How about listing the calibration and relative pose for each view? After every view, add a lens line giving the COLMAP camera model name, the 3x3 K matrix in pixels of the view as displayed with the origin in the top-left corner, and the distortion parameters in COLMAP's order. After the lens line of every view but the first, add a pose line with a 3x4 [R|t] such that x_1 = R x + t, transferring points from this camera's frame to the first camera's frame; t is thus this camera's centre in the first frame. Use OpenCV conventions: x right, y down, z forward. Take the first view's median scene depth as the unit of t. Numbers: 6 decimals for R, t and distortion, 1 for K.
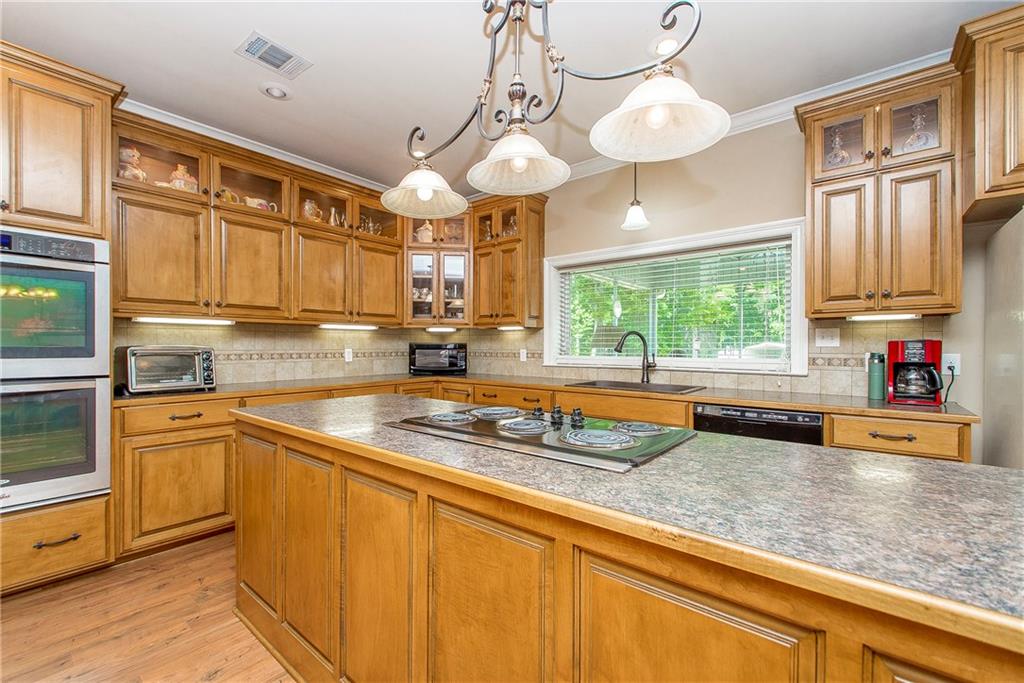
lens RADIAL K [[427.5, 0, 507.9], [0, 427.5, 348.3], [0, 0, 1]] dist [0.013107, -0.000384]
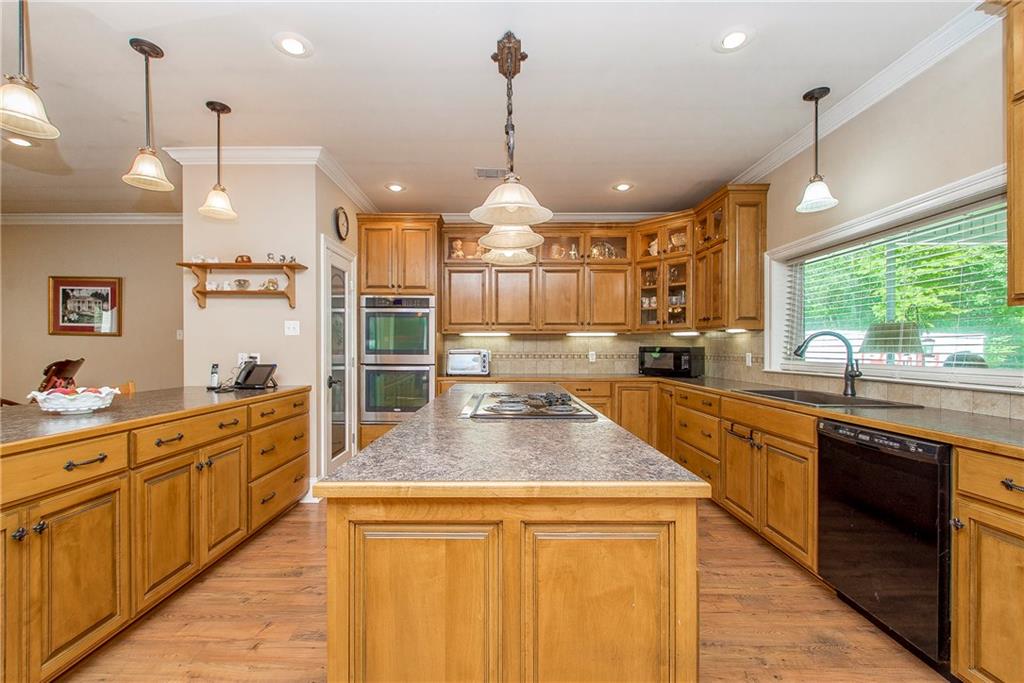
lens RADIAL K [[427.5, 0, 507.9], [0, 427.5, 348.3], [0, 0, 1]] dist [0.013107, -0.000384]
pose [[0.650838, -0.001258, -0.759216, 0.439490], [-0.004567, 0.999974, -0.005571, -0.000268], [0.759203, 0.007093, 0.650815, -0.005878]]
